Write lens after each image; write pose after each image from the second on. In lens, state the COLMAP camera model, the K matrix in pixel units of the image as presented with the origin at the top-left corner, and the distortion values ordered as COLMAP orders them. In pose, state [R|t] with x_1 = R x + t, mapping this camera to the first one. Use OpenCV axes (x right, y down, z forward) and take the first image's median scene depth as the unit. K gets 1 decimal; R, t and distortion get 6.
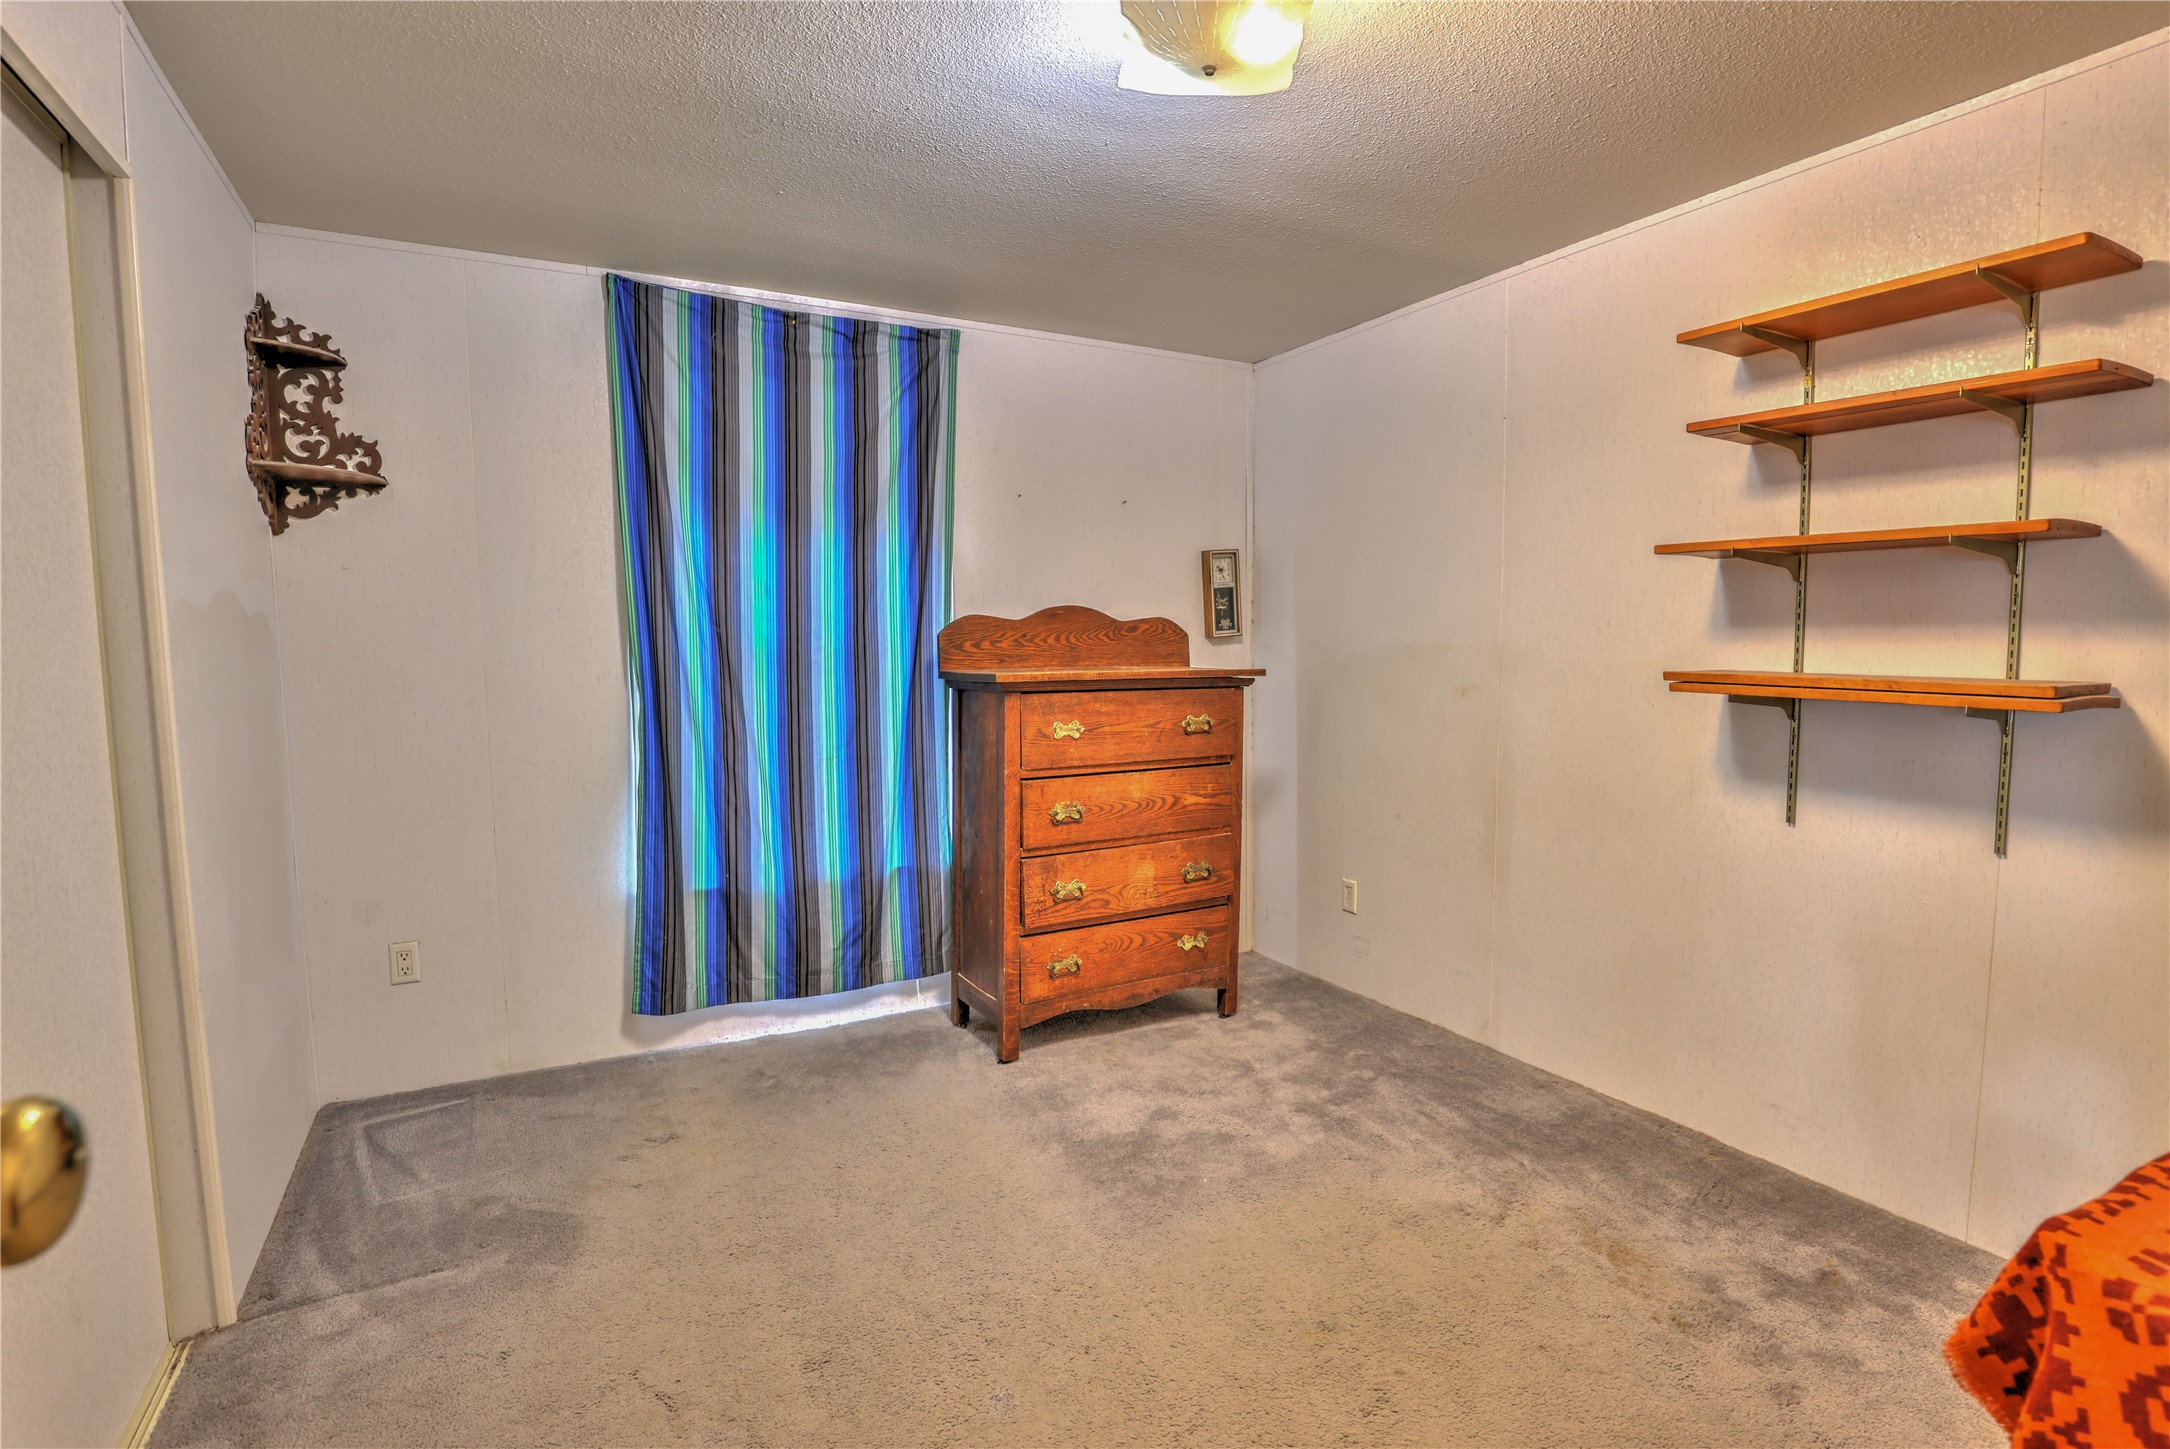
lens RADIAL K [[1060.6, 0, 1082.7], [0, 1060.6, 733.3], [0, 0, 1]] dist [-0.035192, 0.008251]
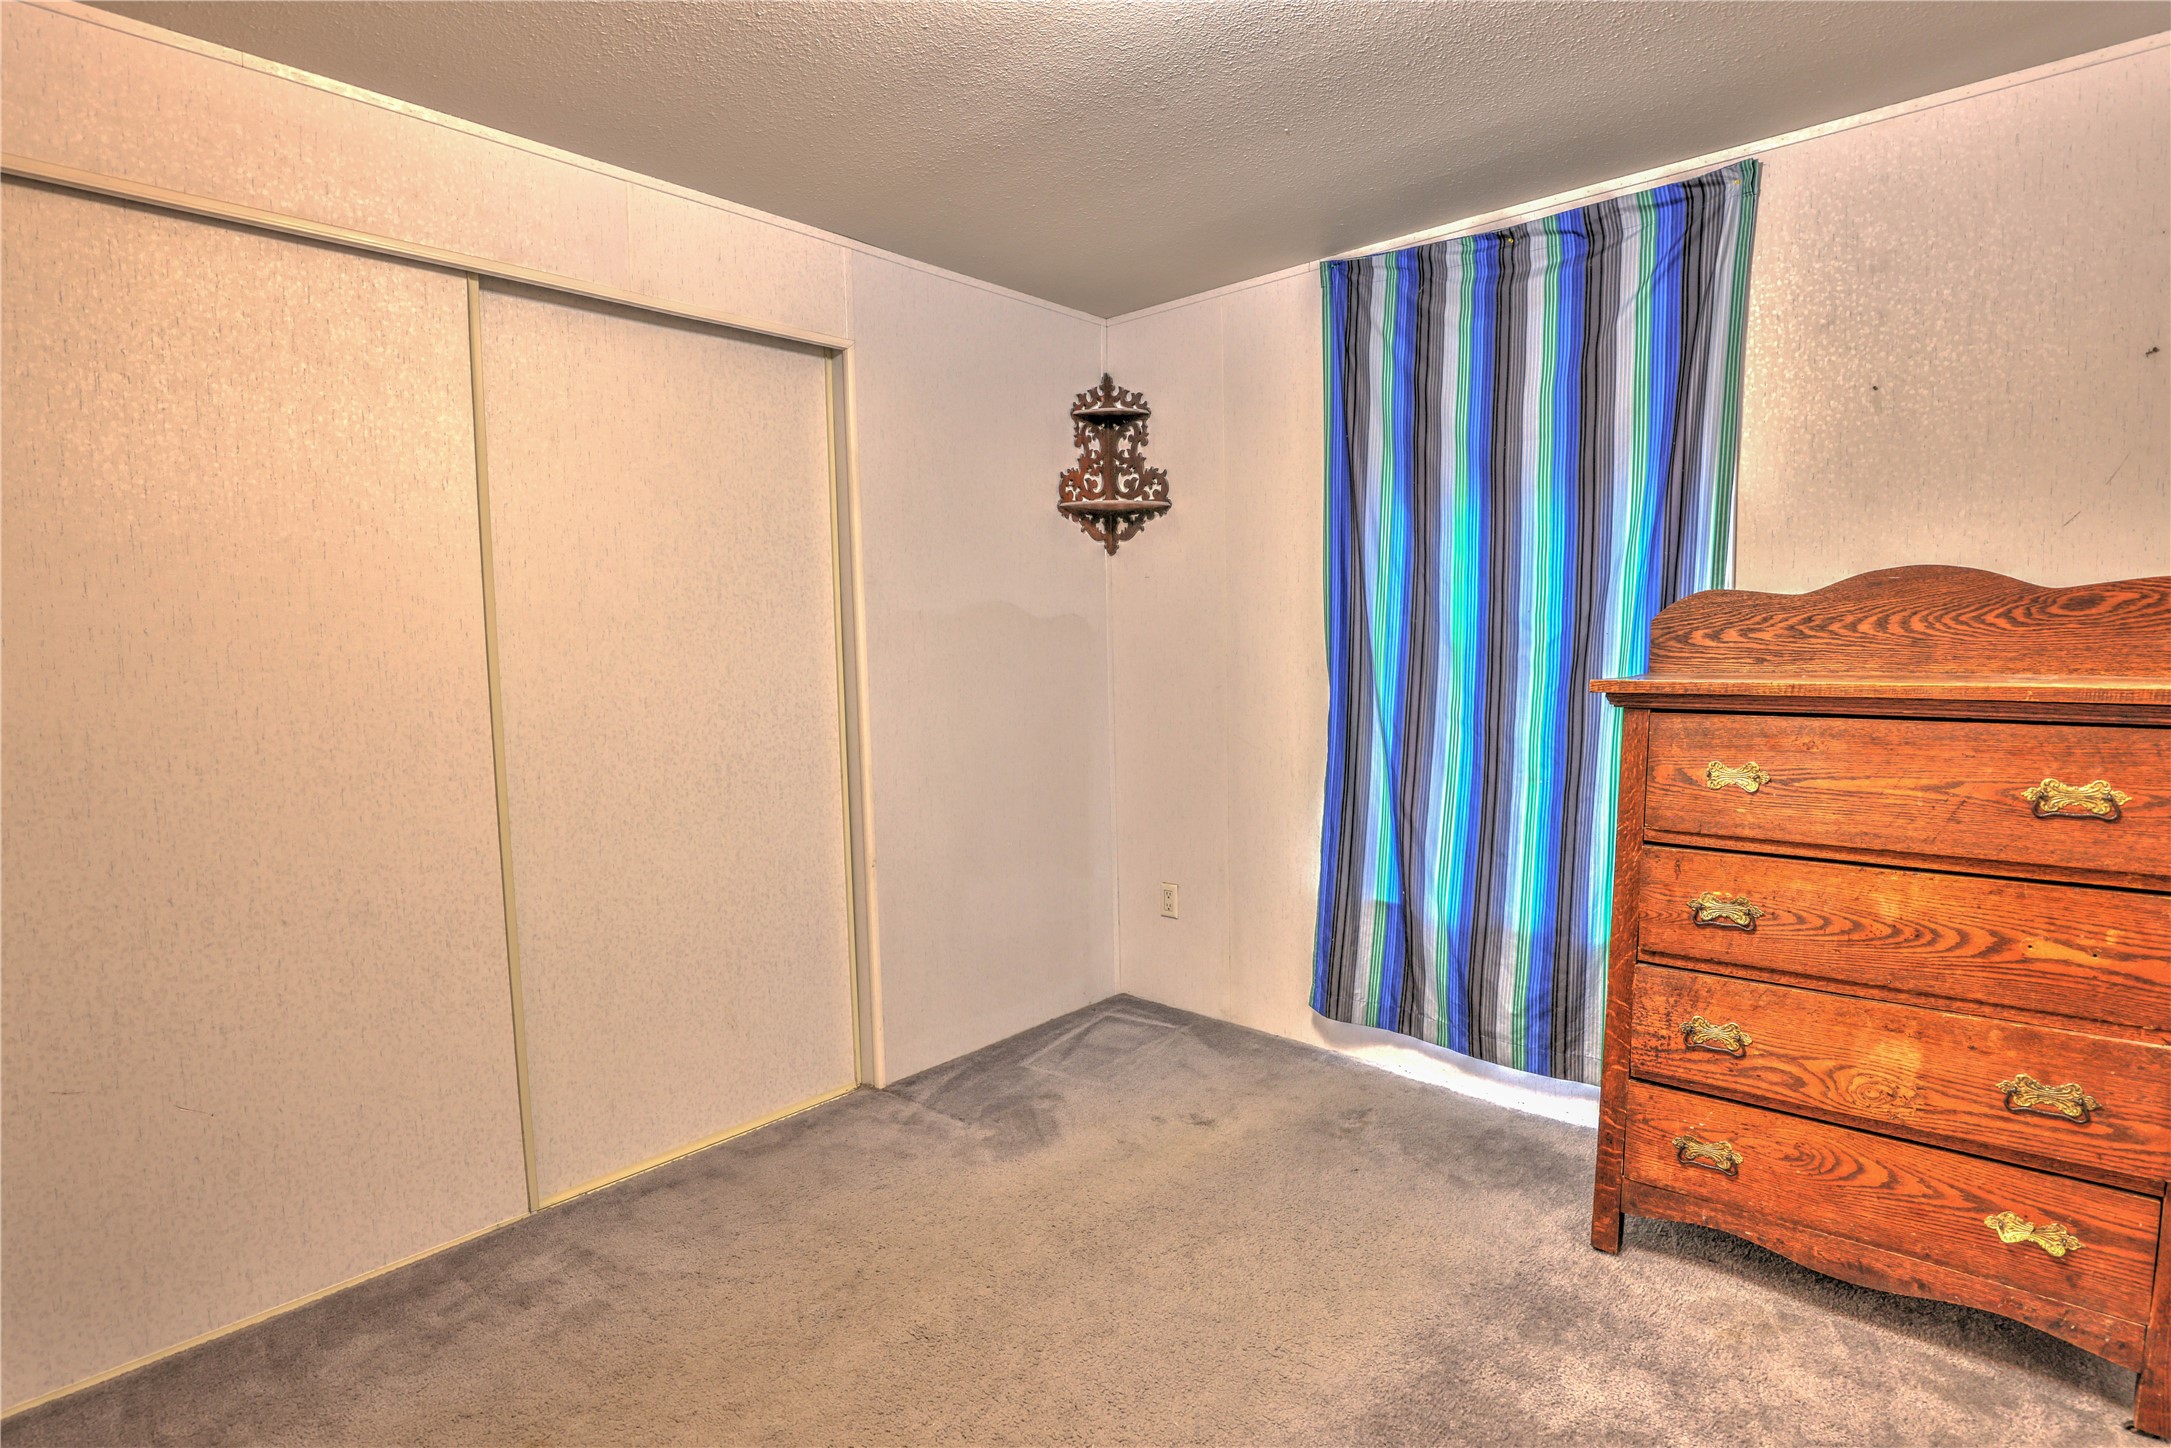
lens RADIAL K [[1061.1, 0, 1083.2], [0, 1061.1, 732.8], [0, 0, 1]] dist [-0.035192, 0.008251]
pose [[0.337309, 0.080654, -0.937933, 0.416191], [-0.066852, 0.995860, 0.061593, -0.039495], [0.939017, 0.041926, 0.341304, 0.438089]]
